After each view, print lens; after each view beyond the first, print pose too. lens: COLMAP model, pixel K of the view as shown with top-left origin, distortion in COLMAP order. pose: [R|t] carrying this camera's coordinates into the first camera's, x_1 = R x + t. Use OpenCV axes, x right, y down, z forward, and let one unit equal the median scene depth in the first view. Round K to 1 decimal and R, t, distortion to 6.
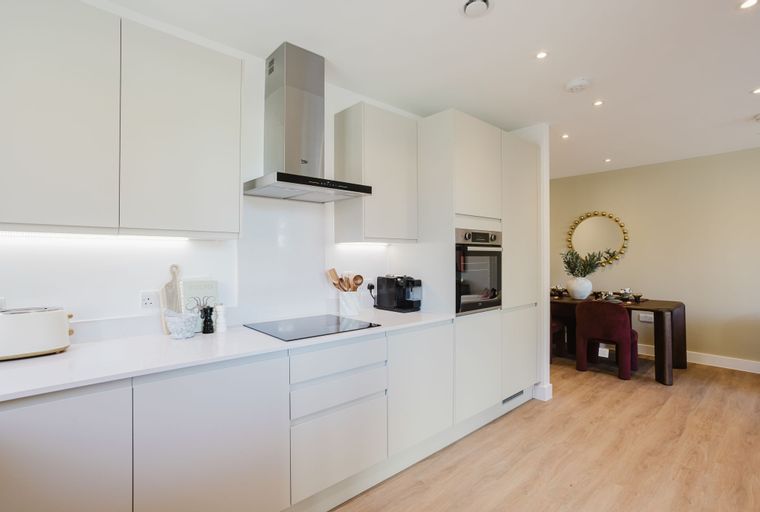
lens RADIAL K [[363.0, 0, 380.0], [0, 363.0, 256.0], [0, 0, 1]] dist [-0.003040, 0.001257]
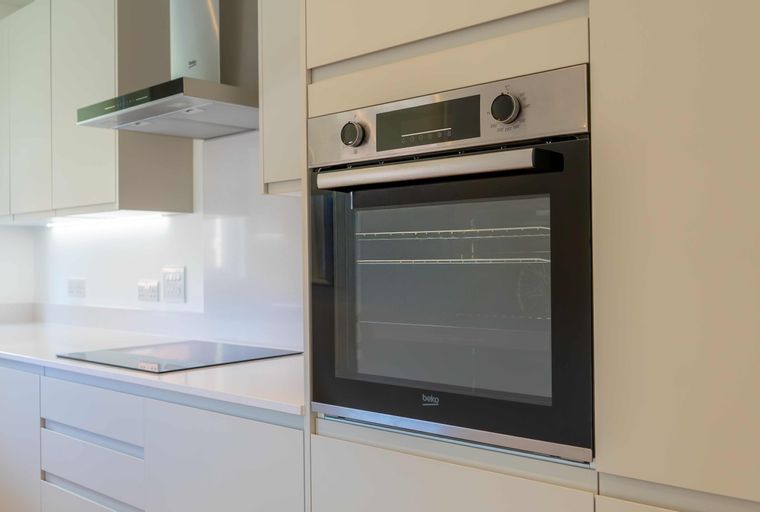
lens RADIAL K [[717.3, 0, 380.0], [0, 717.3, 256.0], [0, 0, 1]] dist [-0.034808, 0.005075]
pose [[0.140240, -0.004108, -0.990109, 0.754680], [0.020053, 0.999798, -0.001308, 0.036058], [0.989914, -0.019671, 0.140294, 0.926192]]
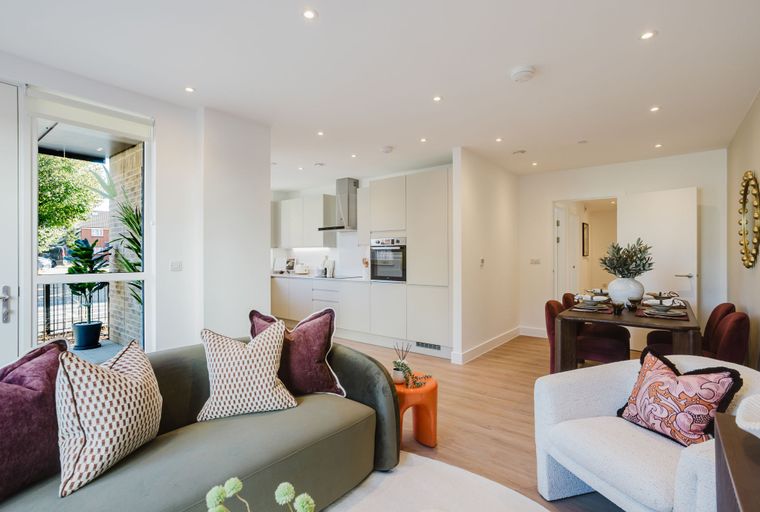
lens RADIAL K [[363.0, 0, 380.0], [0, 363.0, 256.0], [0, 0, 1]] dist [-0.003040, 0.001257]
pose [[0.173296, 0.002325, -0.984867, 2.129236], [0.008087, 0.999960, 0.003784, 0.013268], [0.984837, -0.008620, 0.173270, 0.660161]]
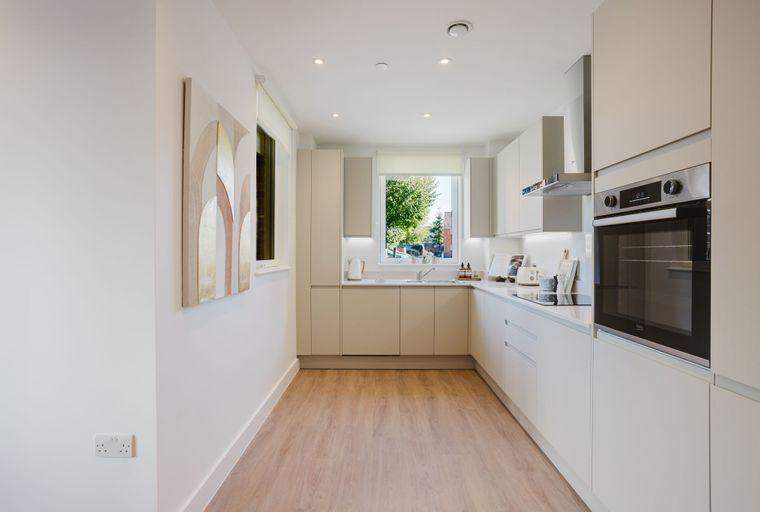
lens RADIAL K [[388.3, 0, 380.0], [0, 388.3, 256.0], [0, 0, 1]] dist [-0.000116, -0.000034]
pose [[-0.660697, 0.009124, -0.750597, 0.936021], [0.007328, 0.999957, 0.005704, 0.026754], [0.750617, -0.001732, -0.660736, 1.112628]]
